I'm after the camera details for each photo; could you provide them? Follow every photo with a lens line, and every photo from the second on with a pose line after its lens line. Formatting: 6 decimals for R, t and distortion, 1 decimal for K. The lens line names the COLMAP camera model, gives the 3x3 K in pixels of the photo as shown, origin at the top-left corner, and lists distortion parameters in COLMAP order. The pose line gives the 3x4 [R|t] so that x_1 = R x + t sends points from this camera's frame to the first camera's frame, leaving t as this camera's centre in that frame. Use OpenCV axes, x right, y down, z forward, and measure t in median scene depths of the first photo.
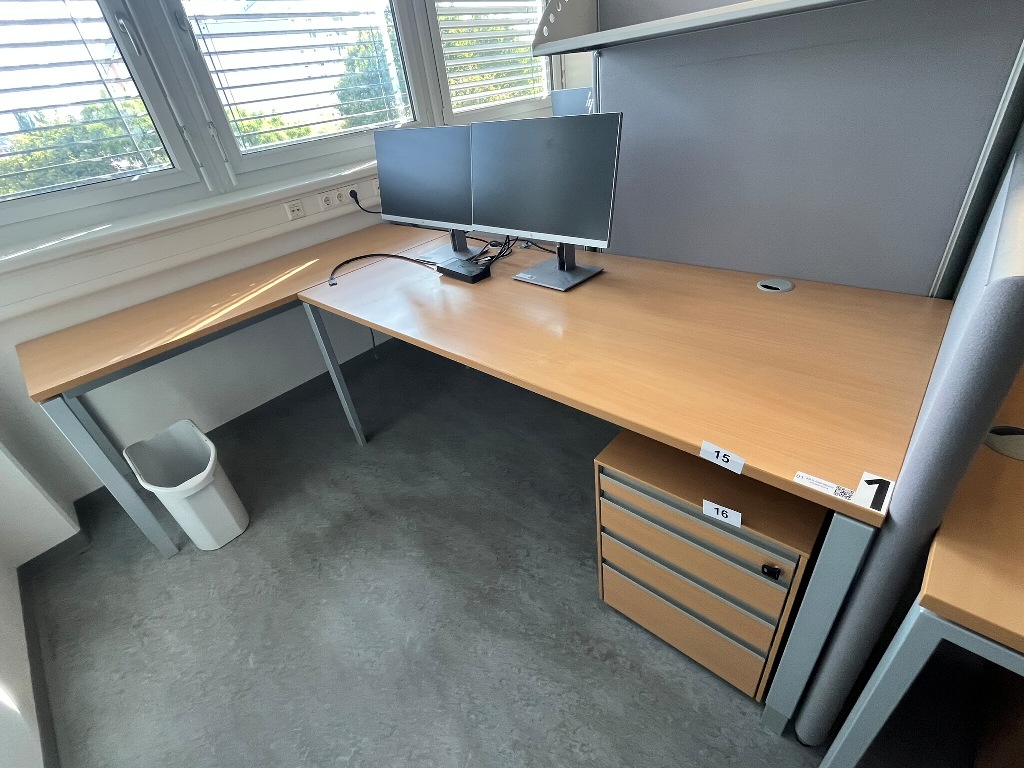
lens RADIAL K [[474.9, 0, 508.0], [0, 474.9, 384.4], [0, 0, 1]] dist [-0.002206, -0.000893]
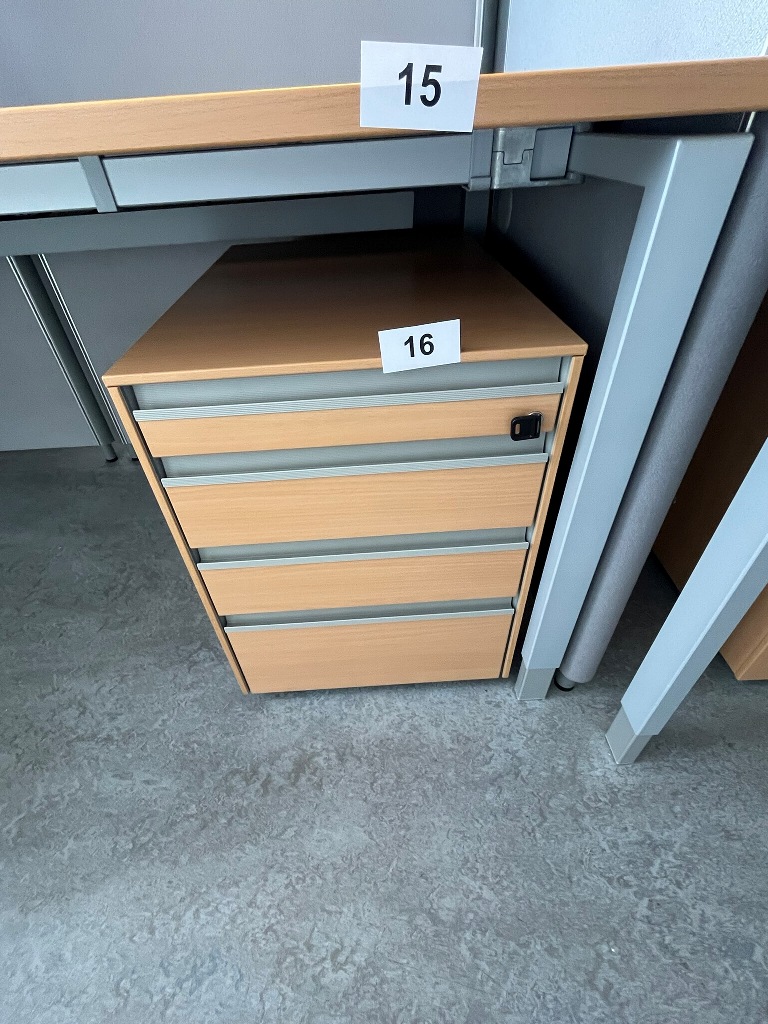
lens RADIAL K [[474.9, 0, 384.0], [0, 474.9, 512.0], [0, 0, 1]] dist [-0.002206, -0.000893]
pose [[0.716796, -0.369499, 0.591333, 0.065285], [0.343008, 0.925199, 0.162334, 0.239586], [-0.607083, 0.086472, 0.789920, 0.480247]]
